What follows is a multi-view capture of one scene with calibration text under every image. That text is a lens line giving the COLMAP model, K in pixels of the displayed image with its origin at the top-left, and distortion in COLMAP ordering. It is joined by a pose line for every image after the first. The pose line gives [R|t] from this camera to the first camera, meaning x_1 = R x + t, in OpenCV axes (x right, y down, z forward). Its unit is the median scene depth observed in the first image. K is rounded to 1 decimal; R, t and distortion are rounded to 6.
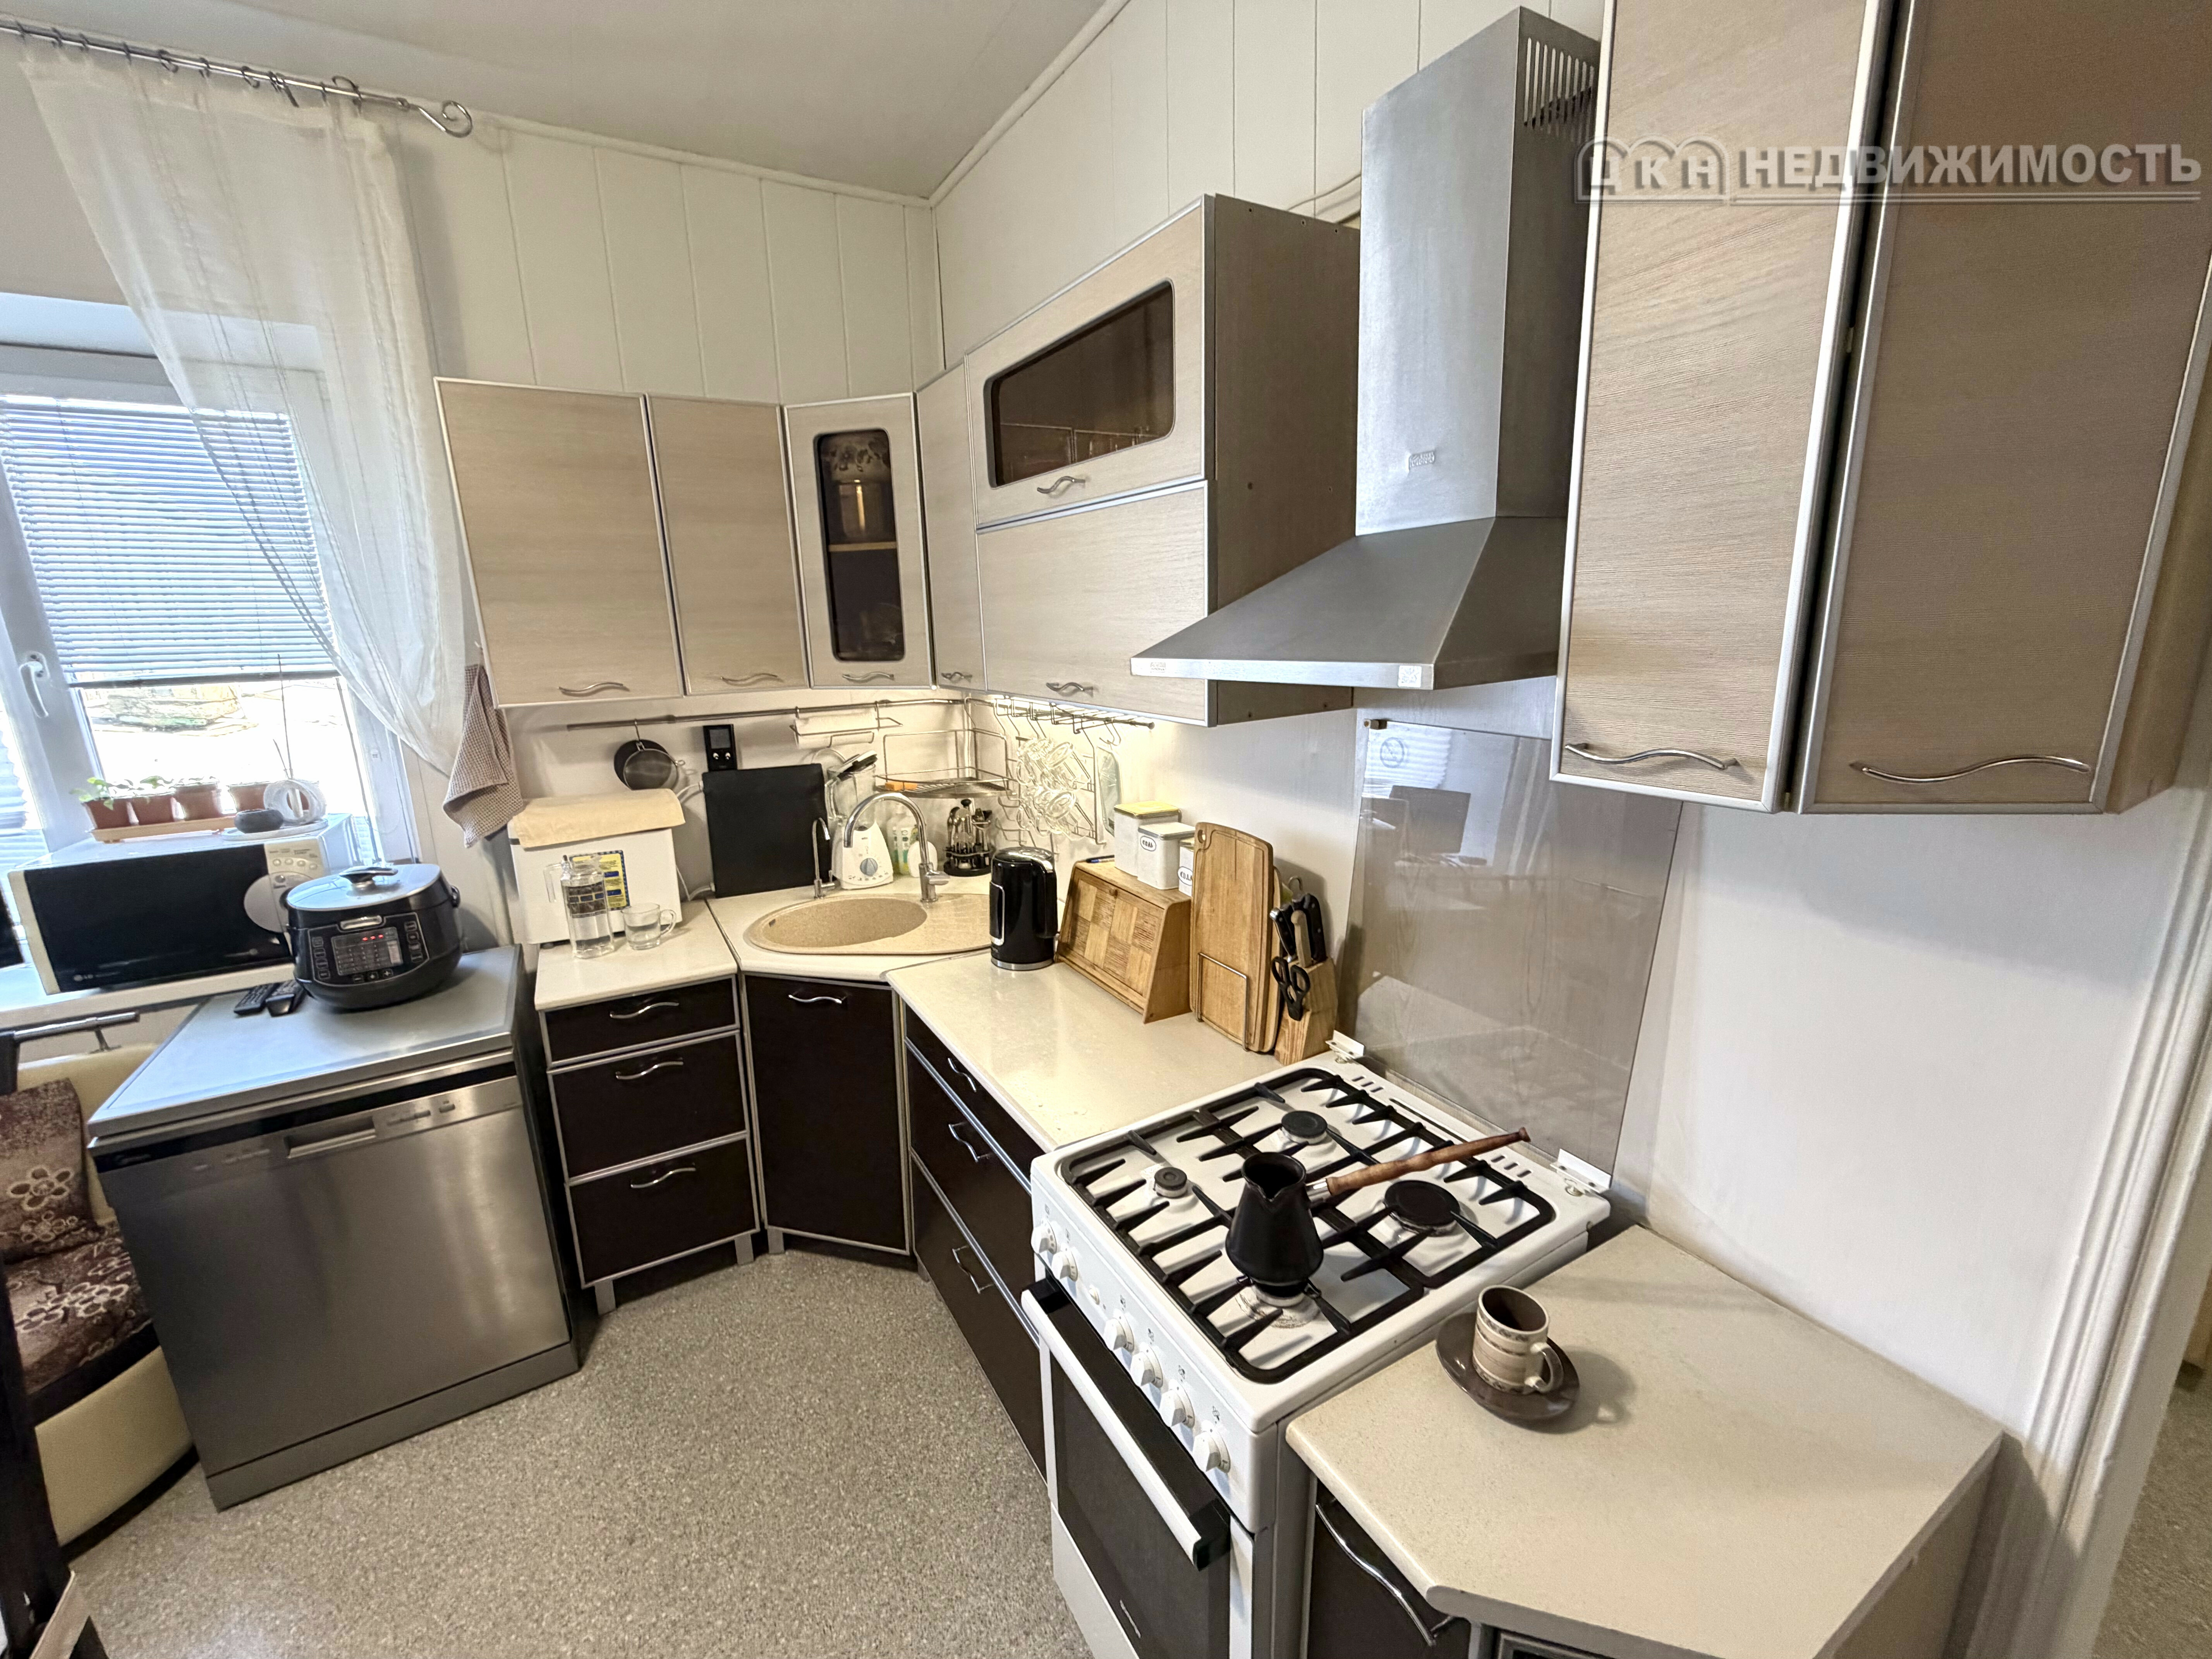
lens RADIAL K [[885.1, 0, 1104.3], [0, 885.1, 826.4], [0, 0, 1]] dist [0.000906, -0.000716]
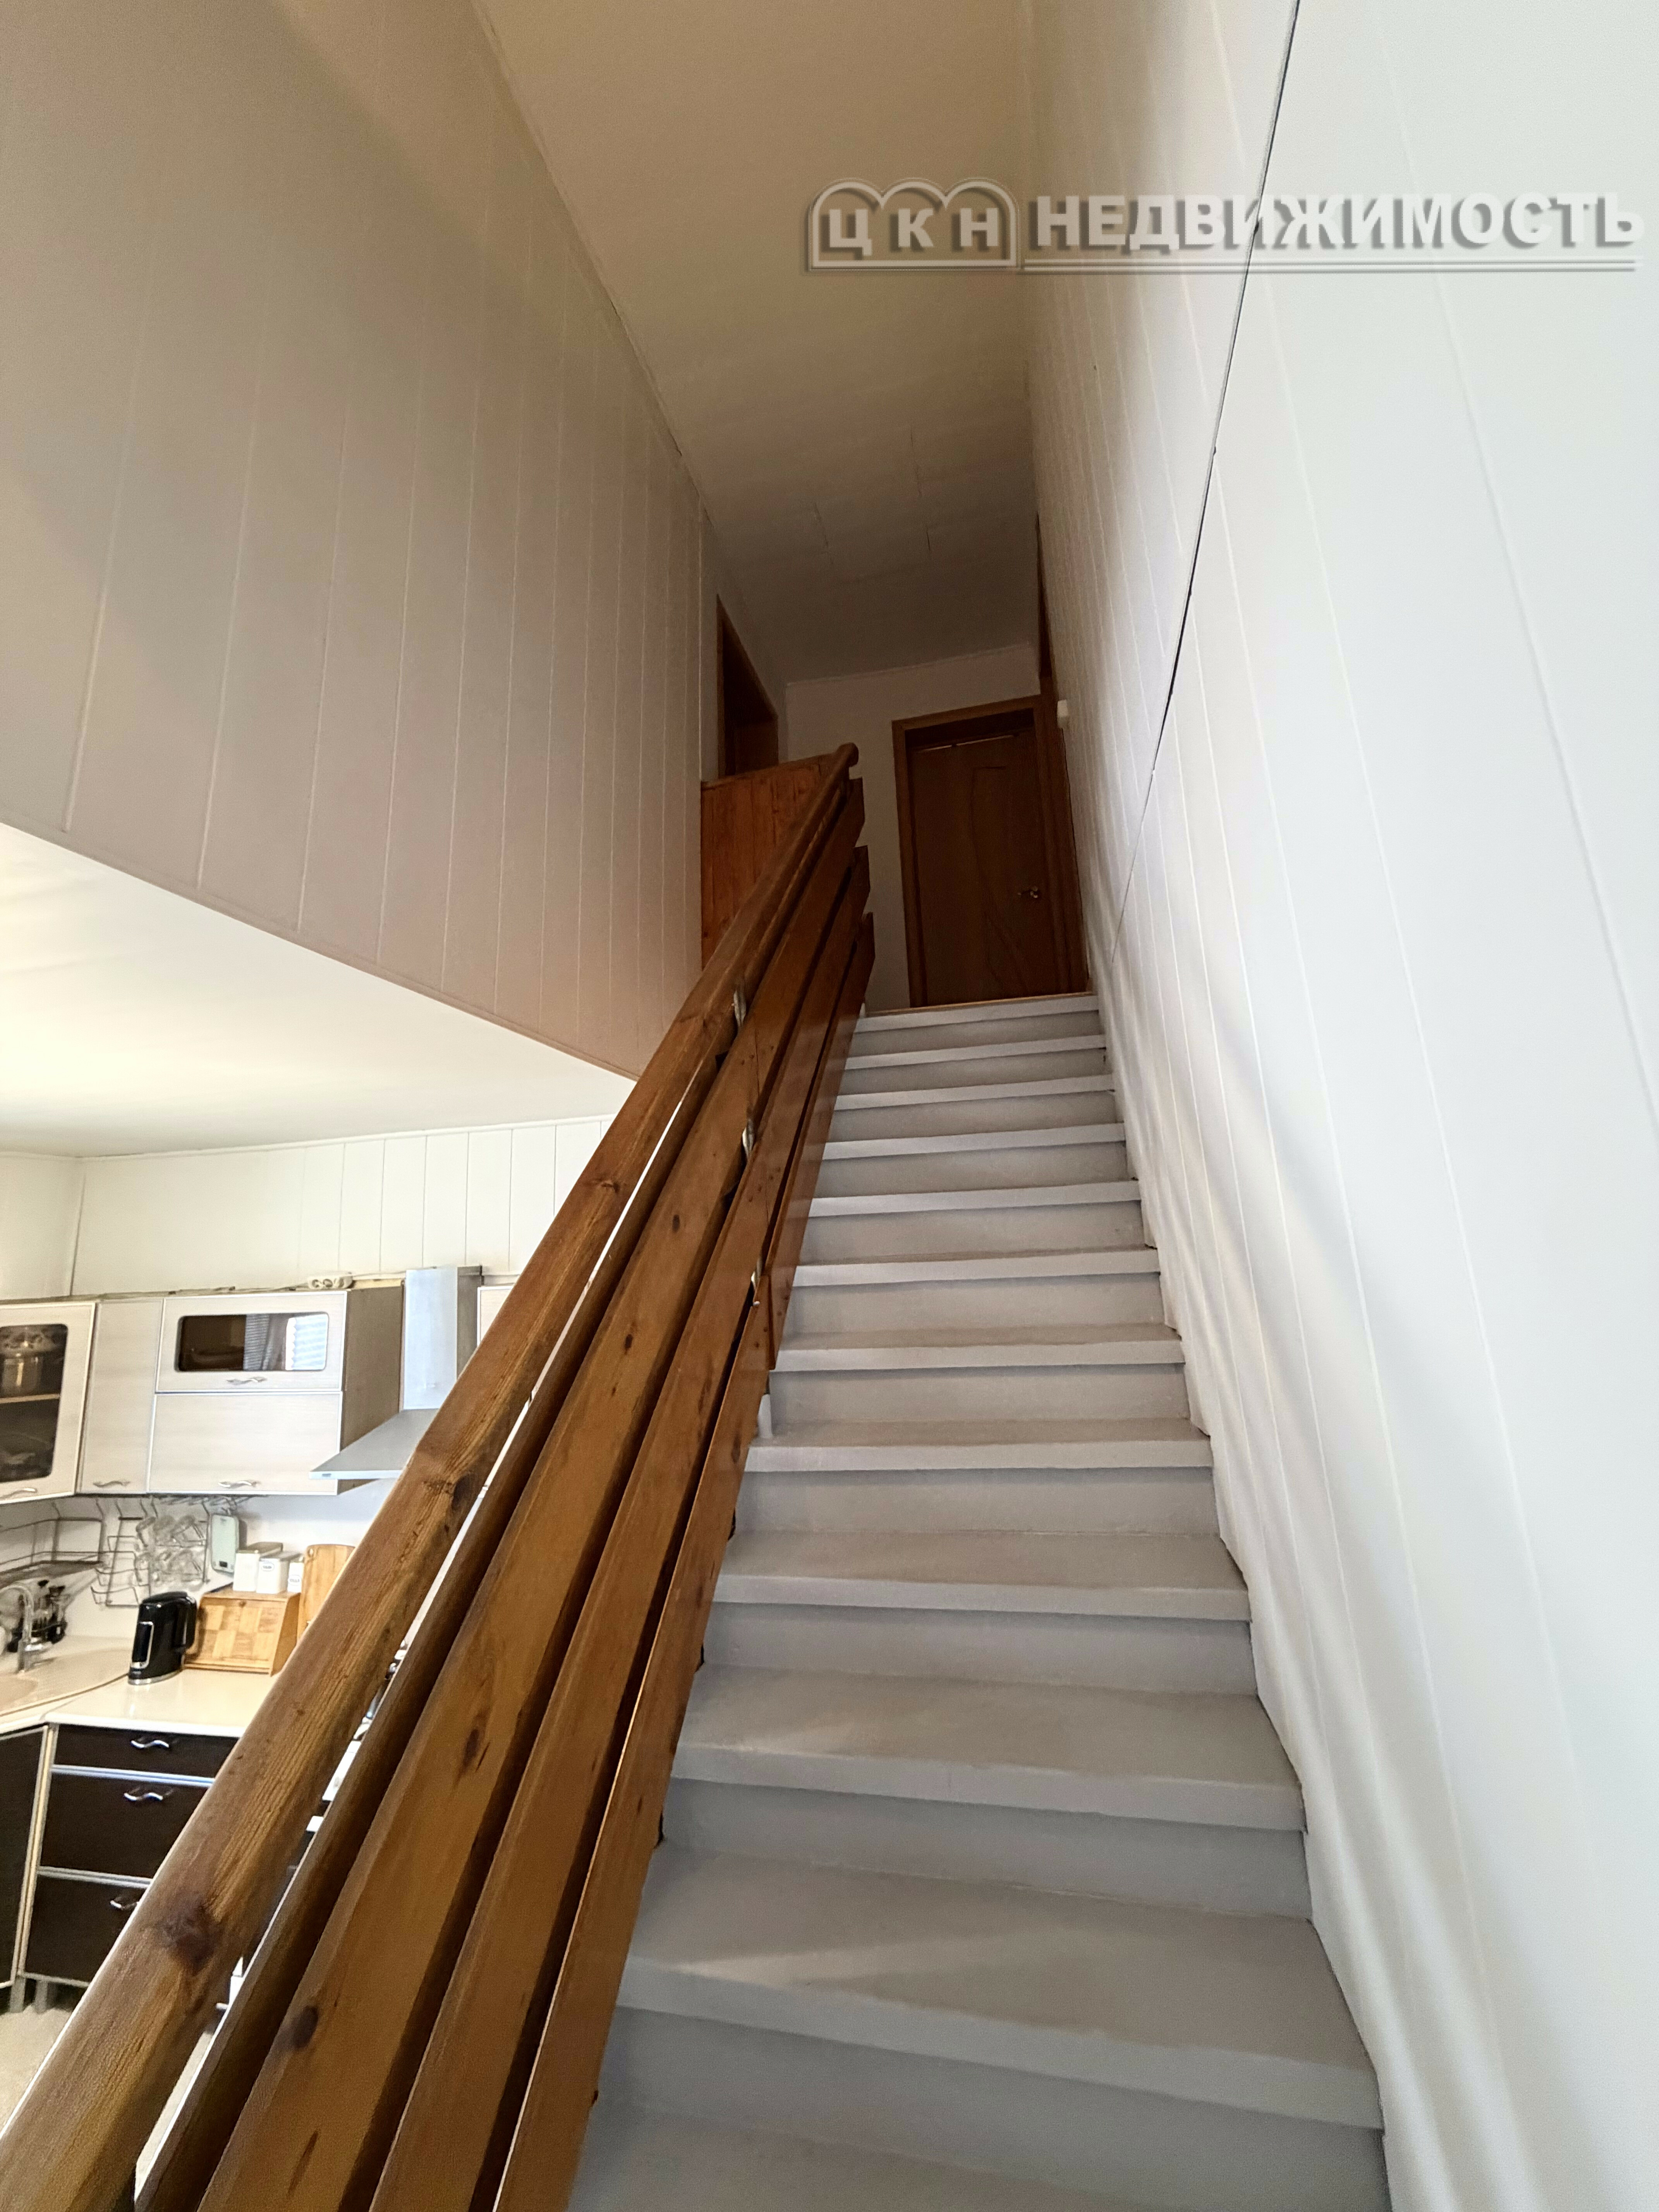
lens RADIAL K [[885.1, 0, 823.8], [0, 885.1, 1099.5], [0, 0, 1]] dist [0.000906, -0.000716]
pose [[0.688322, 0.133964, 0.712928, -0.609268], [0.190900, 0.914706, -0.356190, 0.007678], [-0.699836, 0.381271, 0.604038, -1.287101]]
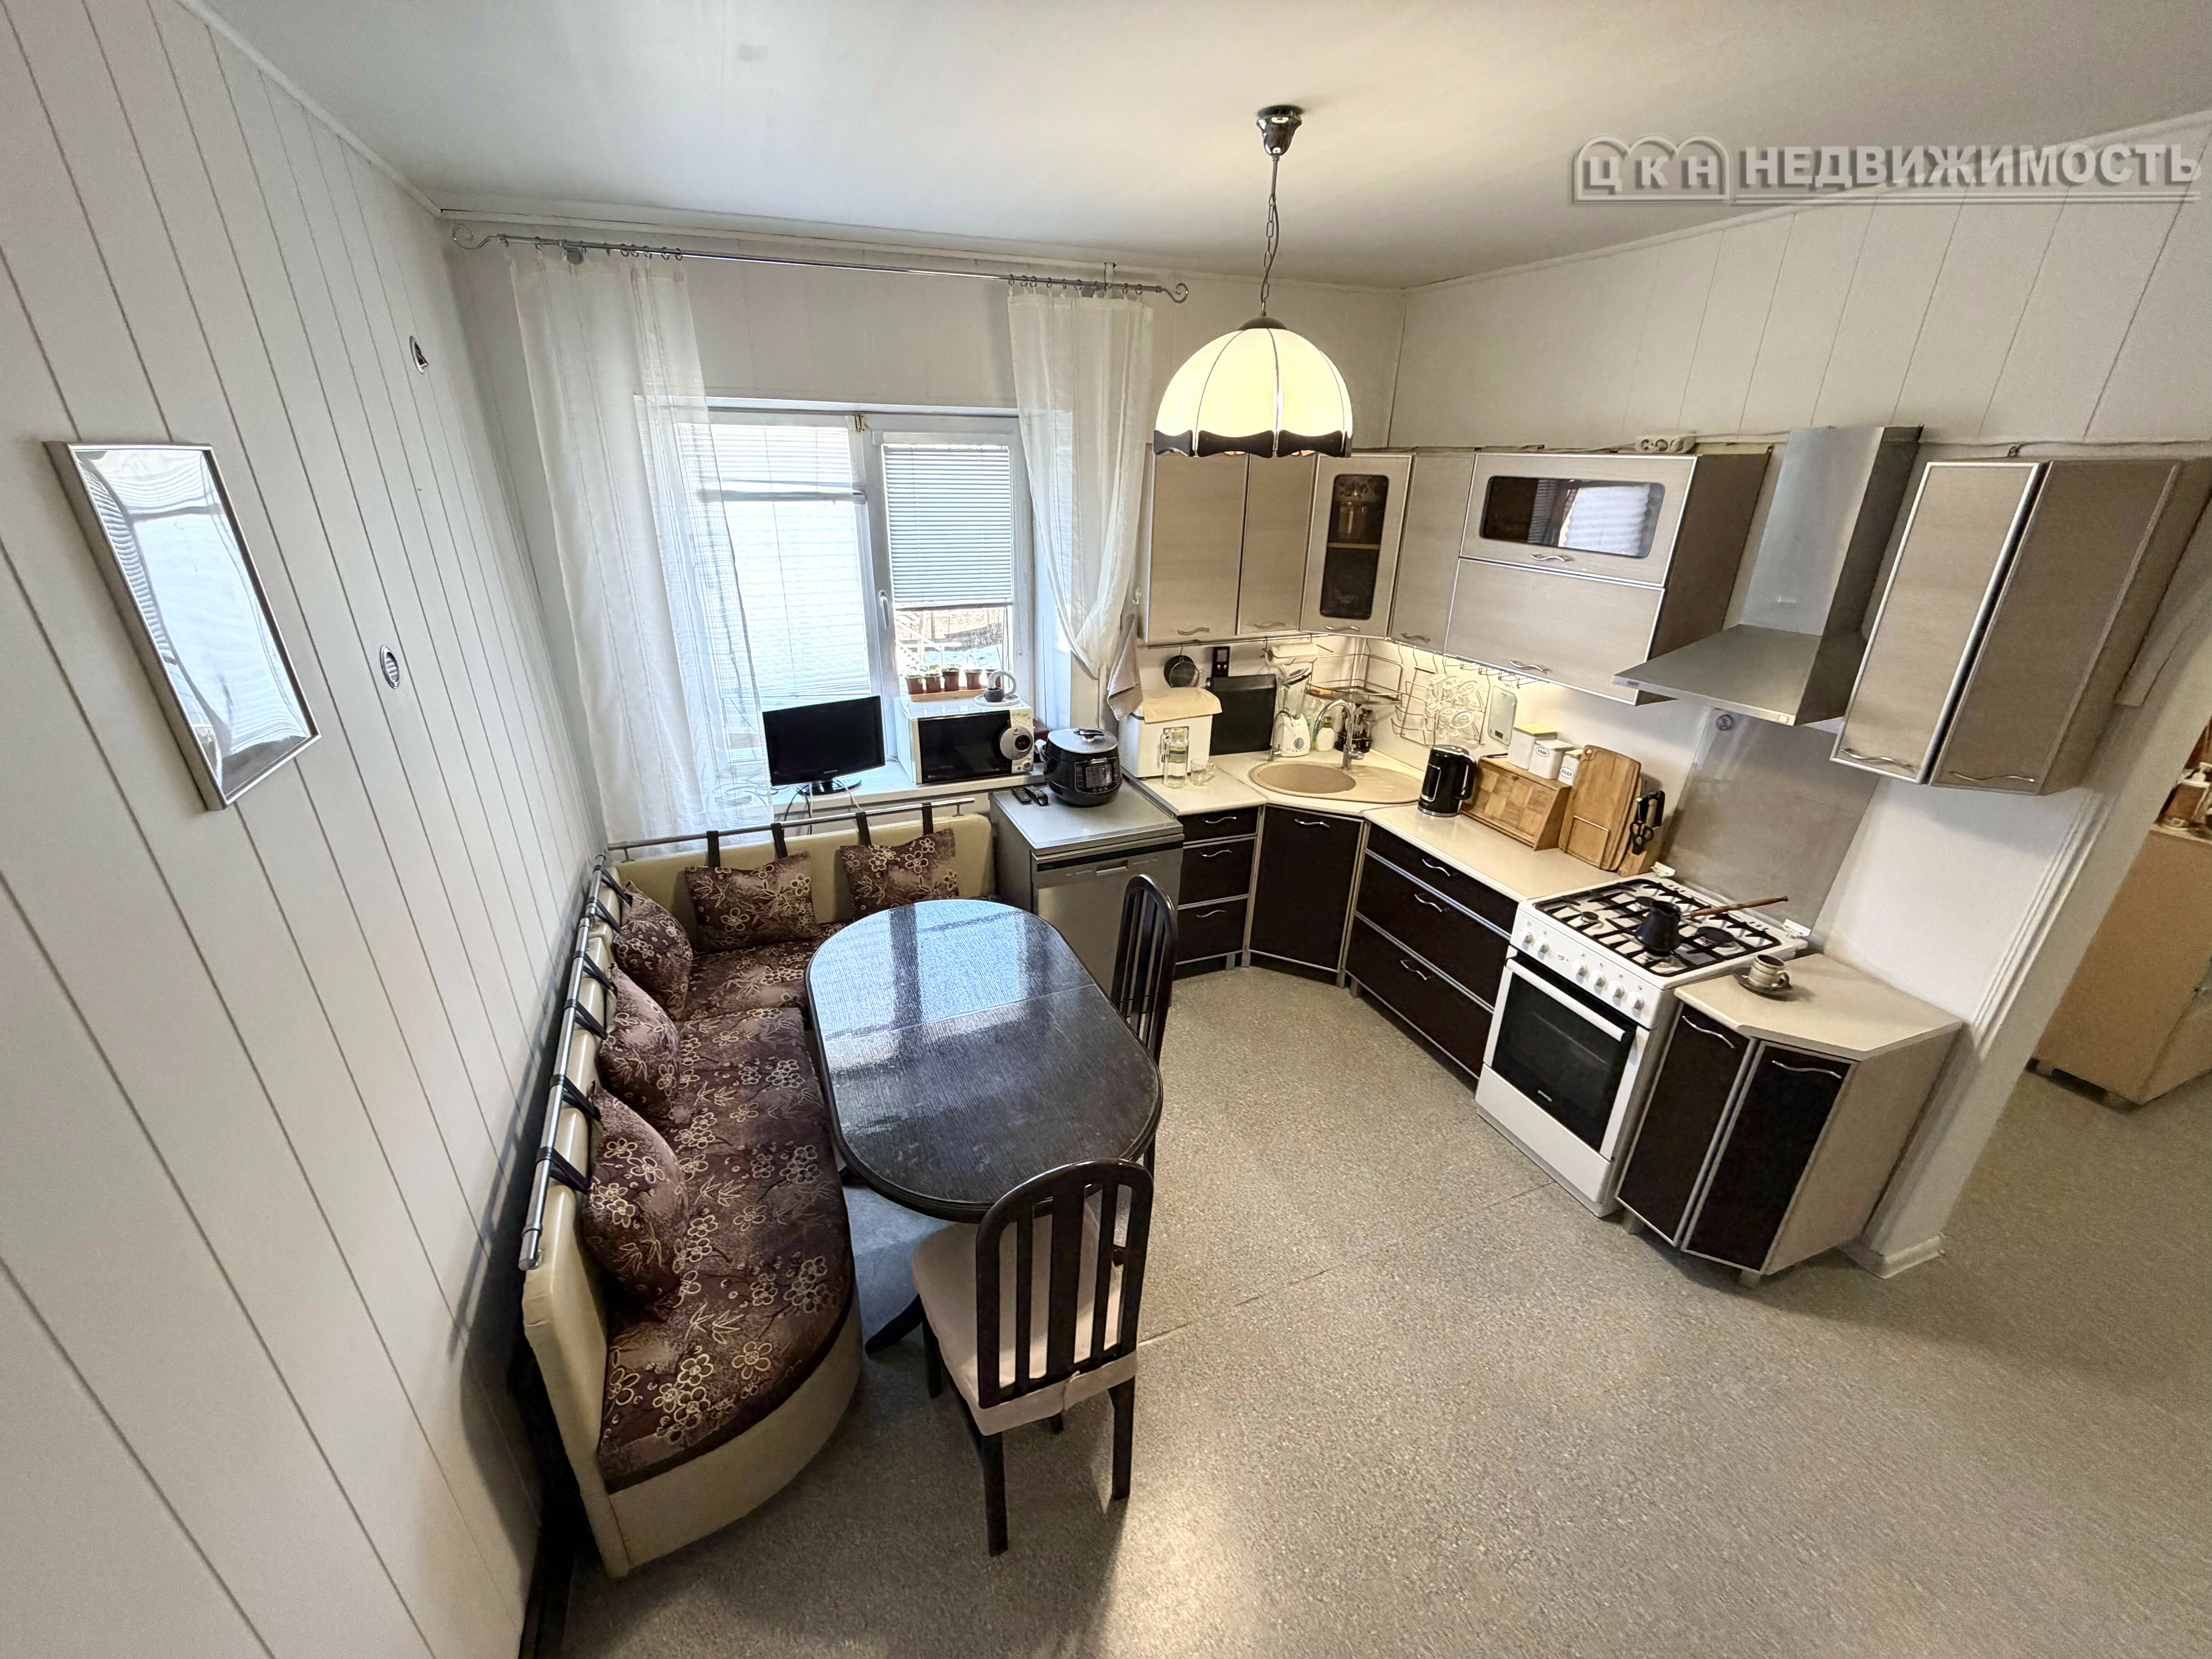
lens RADIAL K [[885.1, 0, 1101.1], [0, 885.1, 835.9], [0, 0, 1]] dist [0.000906, -0.000716]
pose [[0.989293, 0.090838, -0.114225, -0.634000], [-0.069412, 0.981351, 0.179254, -0.074853], [0.128378, -0.169406, 0.977149, -0.900488]]
